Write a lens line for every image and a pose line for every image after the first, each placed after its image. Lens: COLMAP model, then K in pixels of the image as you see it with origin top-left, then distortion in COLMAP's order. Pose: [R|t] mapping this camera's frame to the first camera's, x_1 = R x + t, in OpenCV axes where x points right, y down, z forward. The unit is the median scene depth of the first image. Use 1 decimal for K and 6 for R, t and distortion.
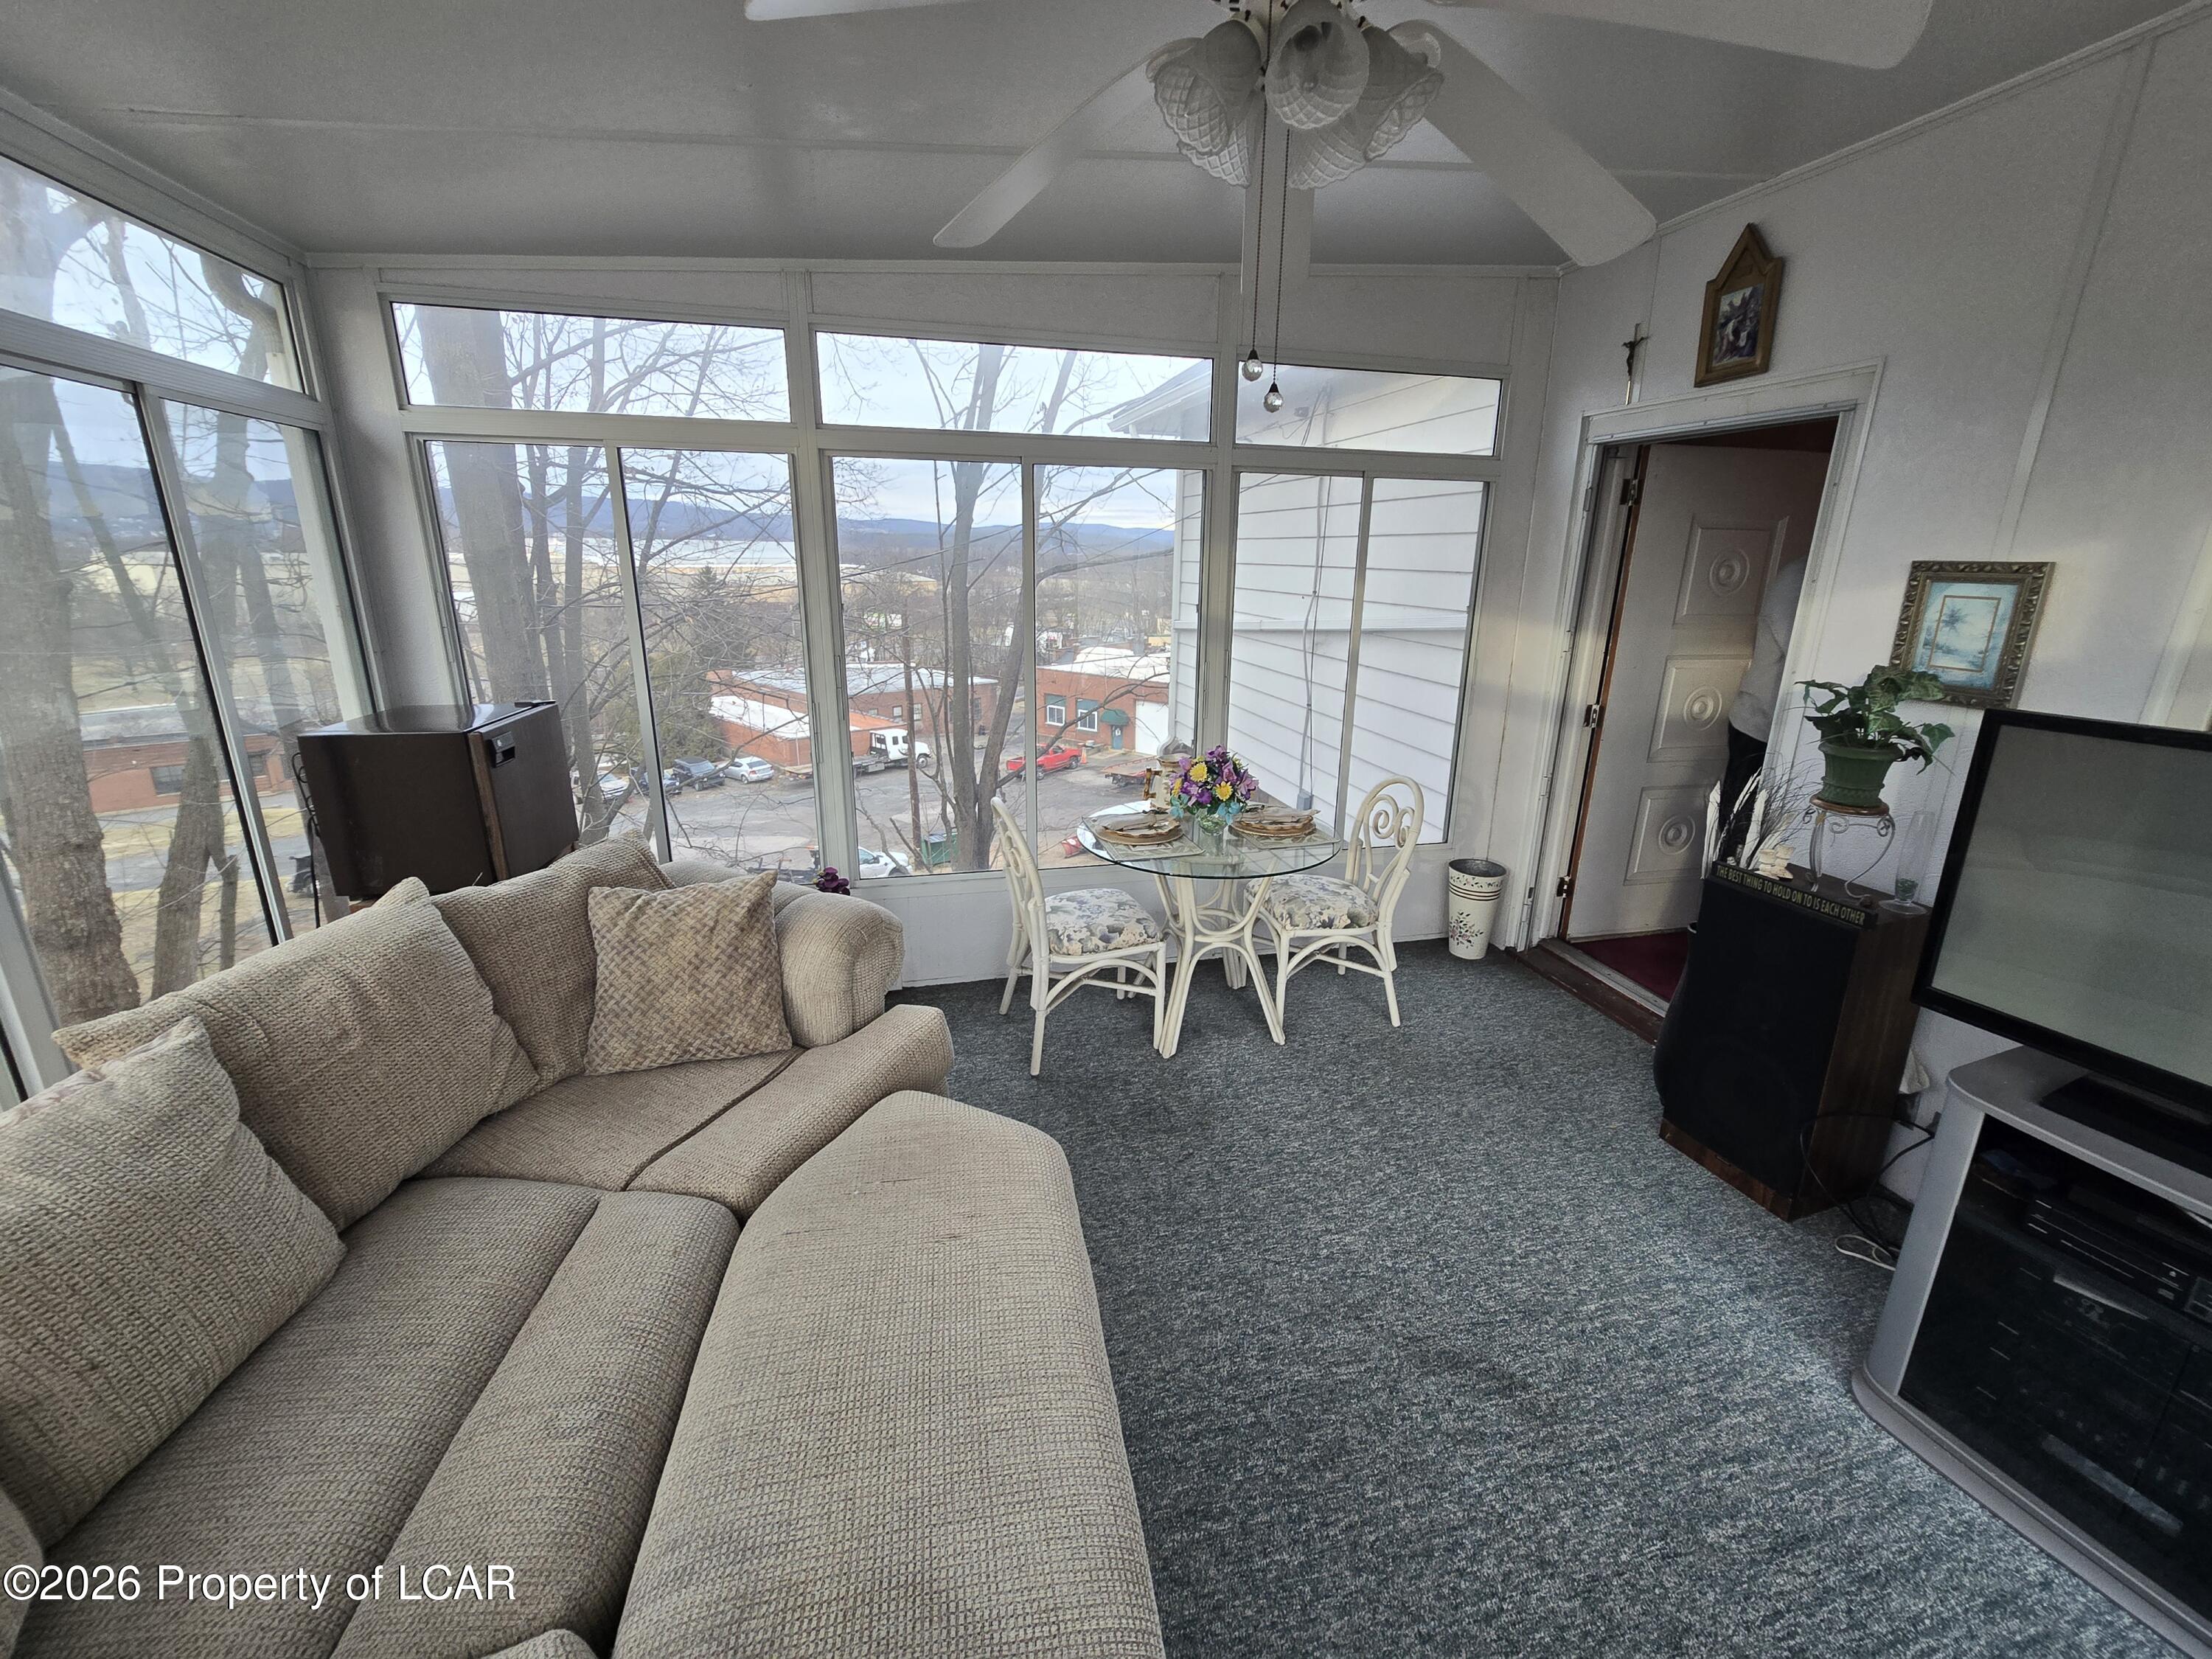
lens RADIAL K [[908.3, 0, 1108.7], [0, 908.3, 824.9], [0, 0, 1]] dist [-0.003013, 0.001481]
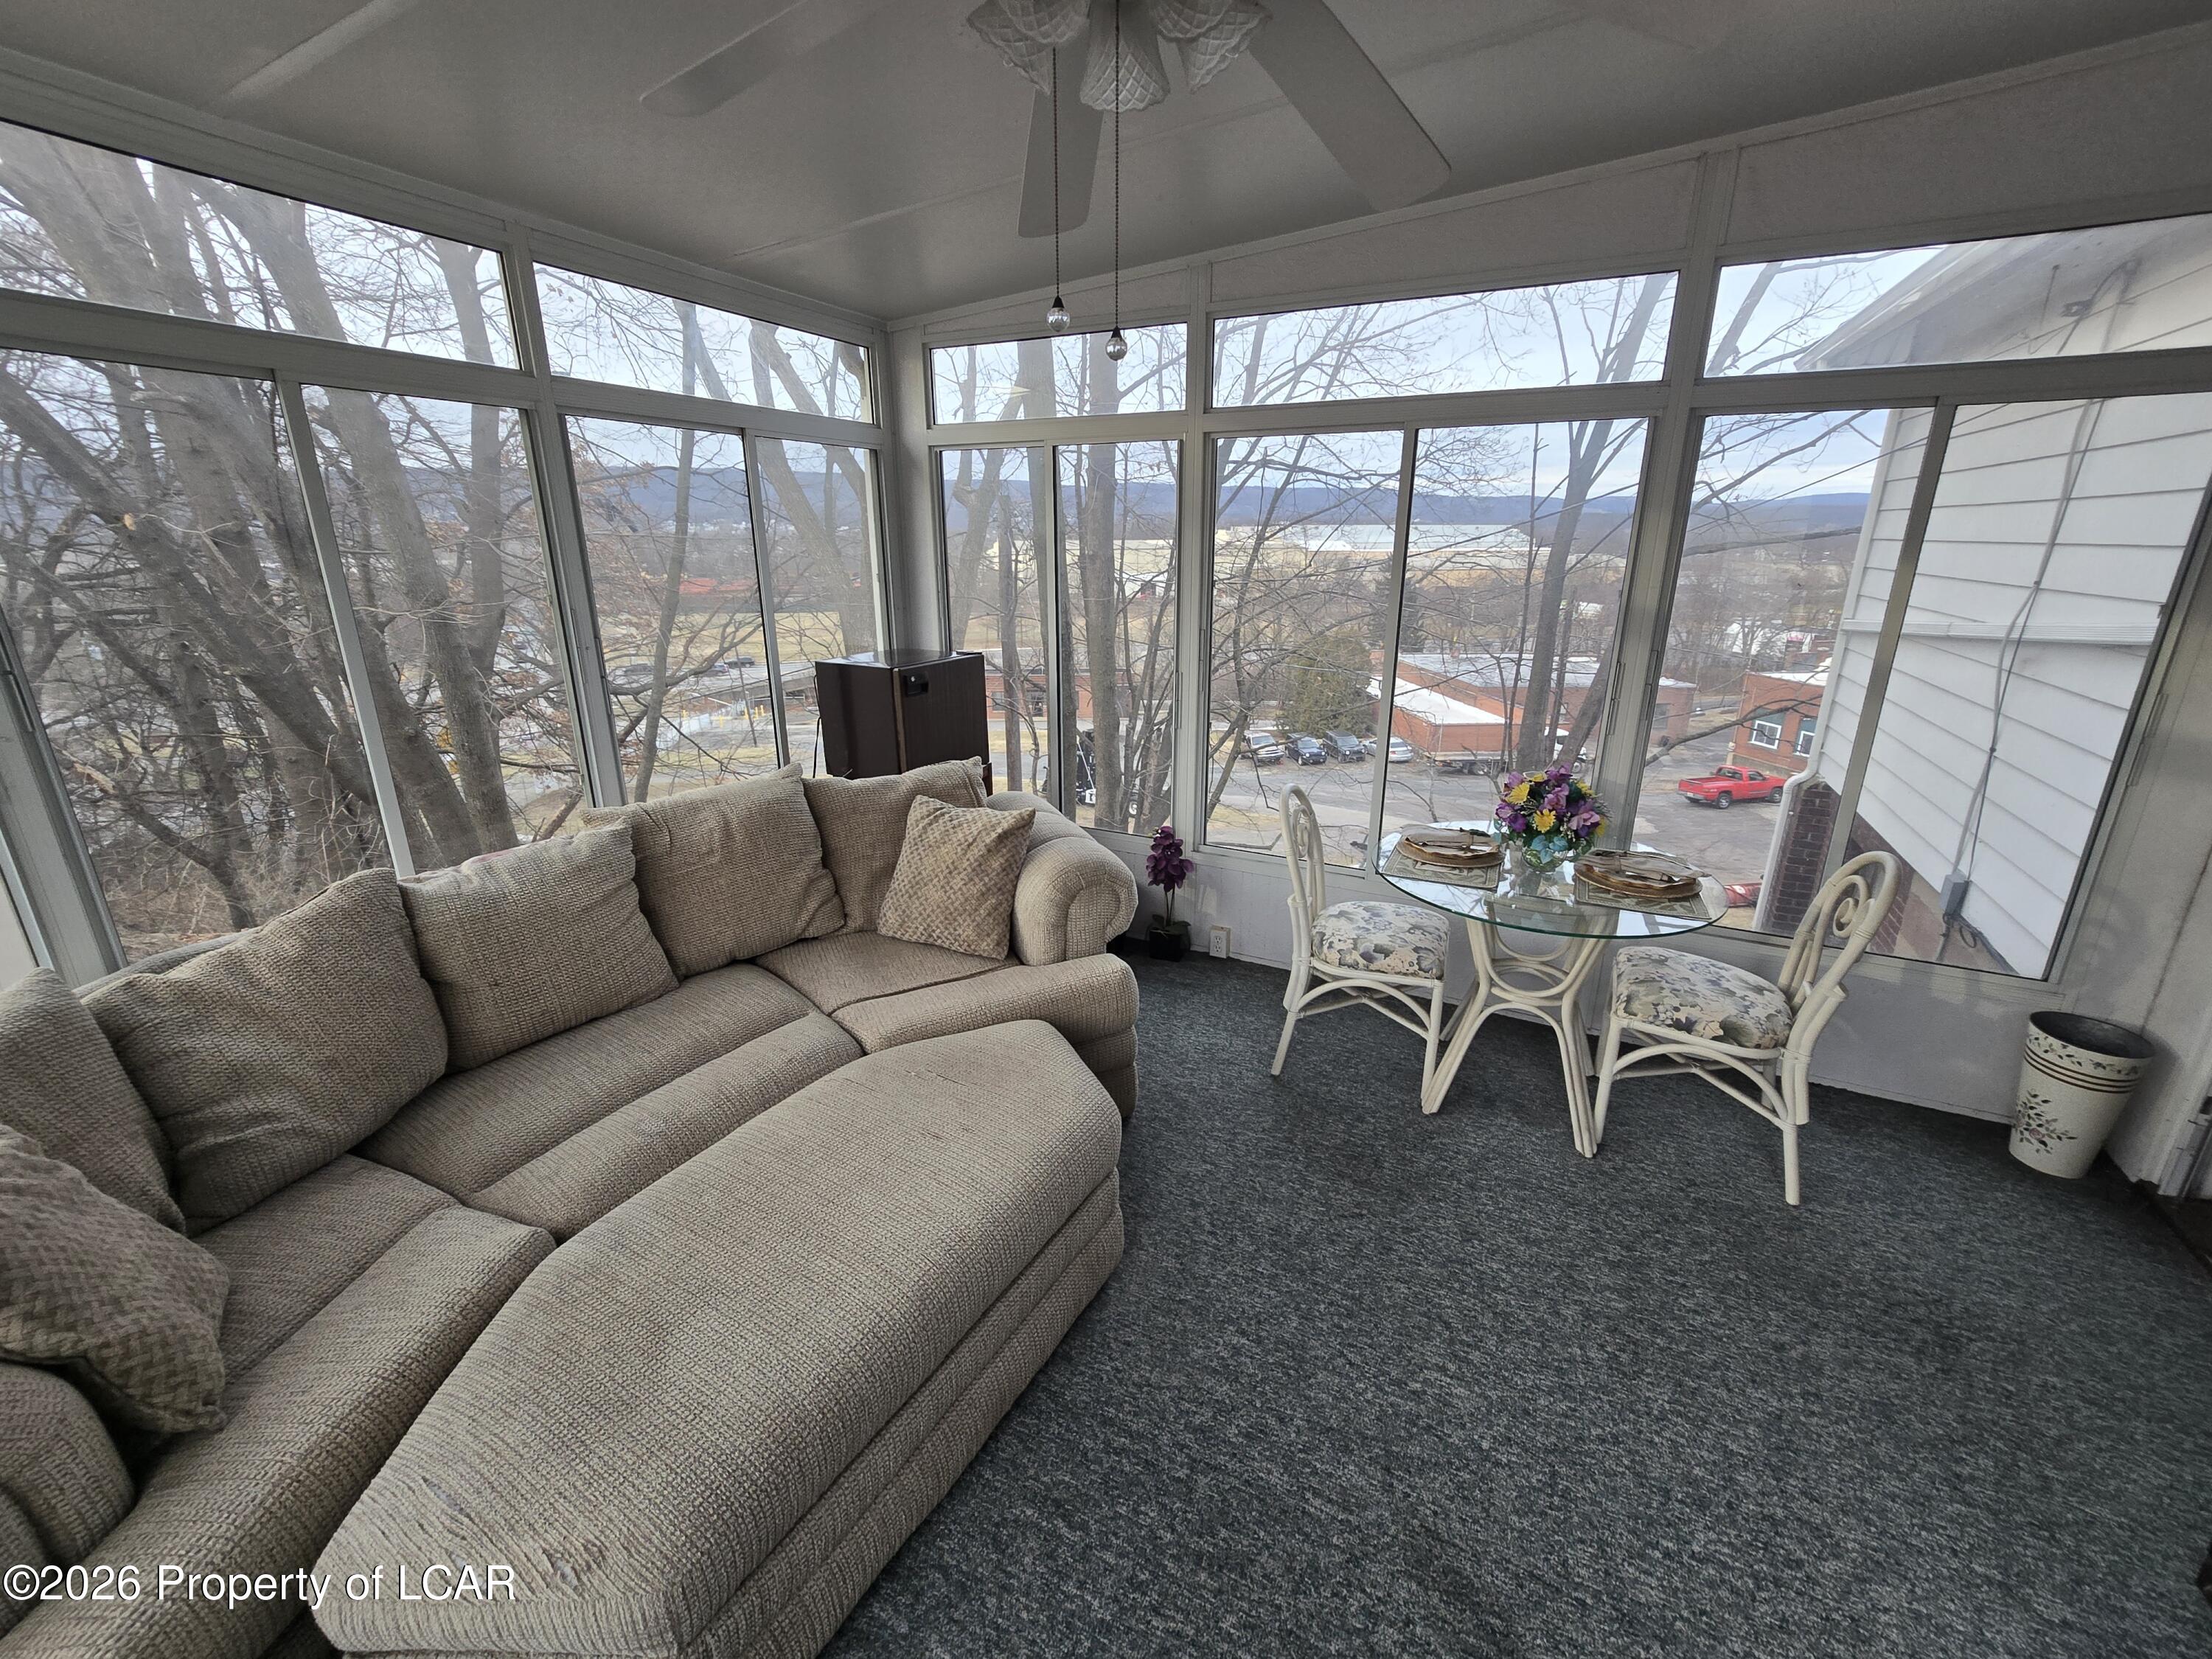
lens RADIAL K [[908.3, 0, 1107.6], [0, 908.3, 827.1], [0, 0, 1]] dist [-0.003013, 0.001481]
pose [[0.756852, 0.187661, -0.626066, 0.328132], [-0.176283, 0.981006, 0.080944, -0.027533], [0.629365, 0.049102, 0.775557, 0.126255]]
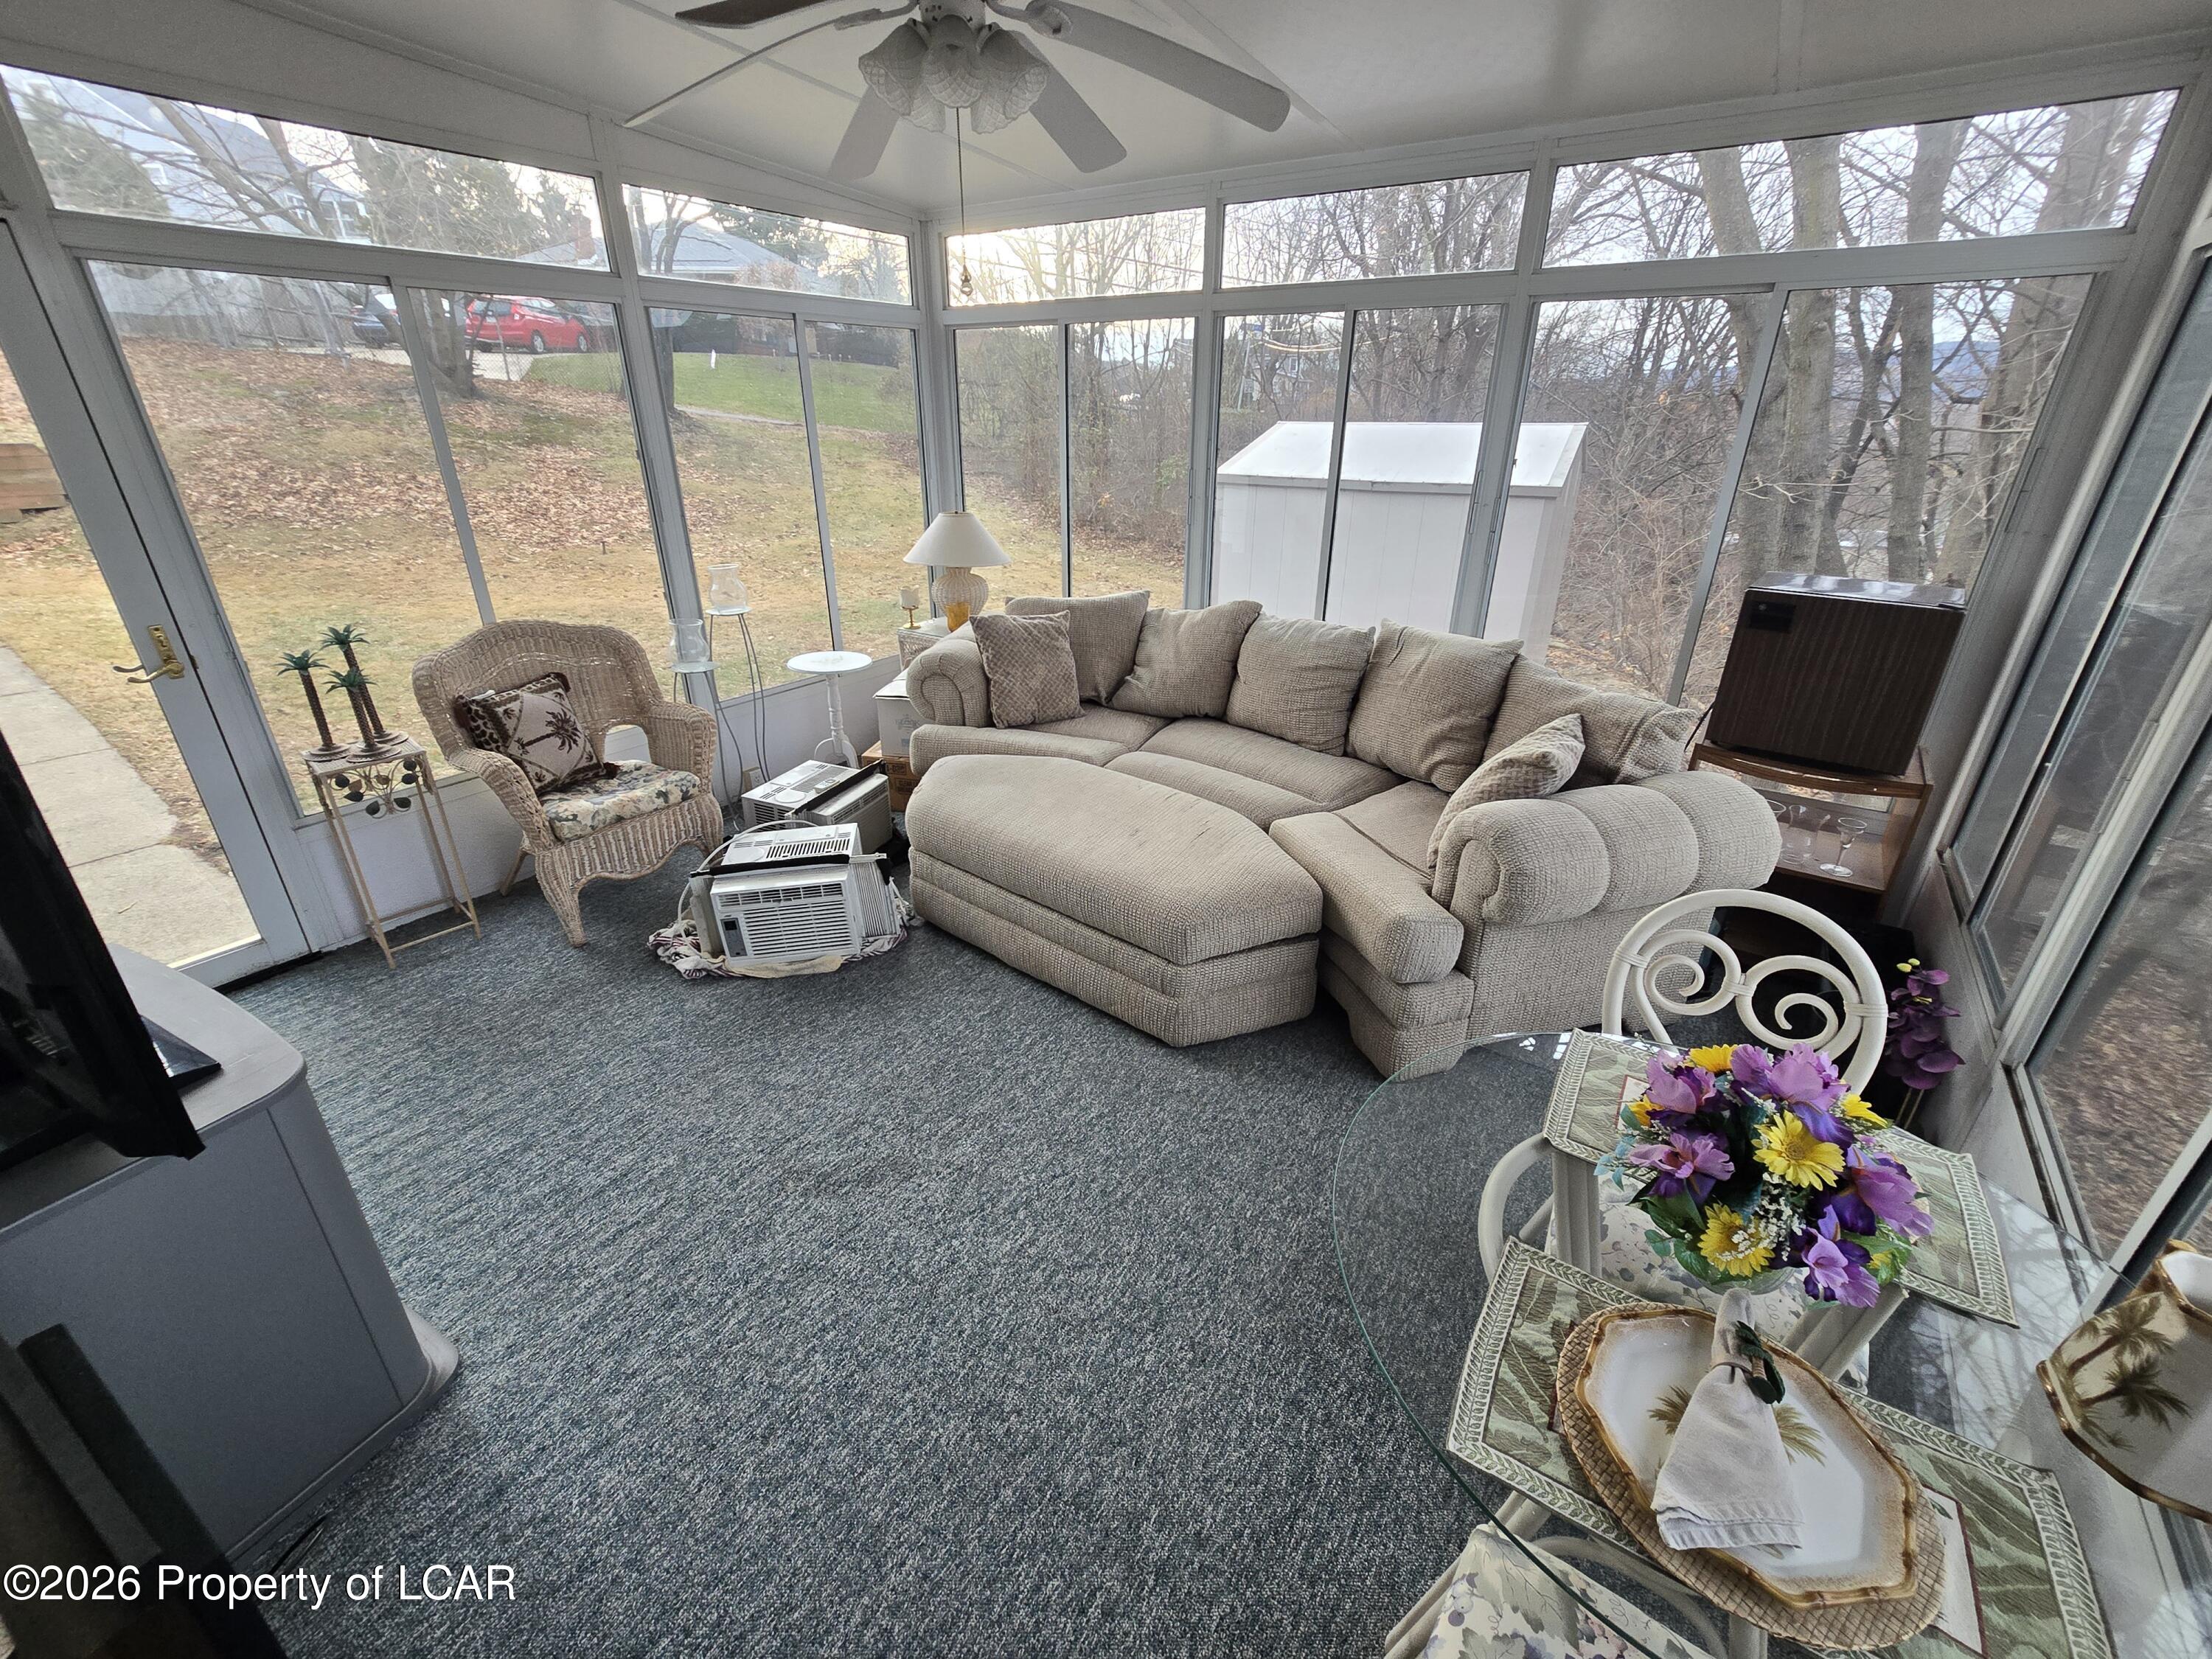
lens RADIAL K [[908.3, 0, 1126.2], [0, 908.3, 806.4], [0, 0, 1]] dist [-0.003013, 0.001481]
pose [[-0.742988, 0.242357, -0.623884, 0.462222], [-0.224722, 0.787696, 0.573616, -0.288785], [0.630451, 0.566390, -0.530786, 0.972220]]
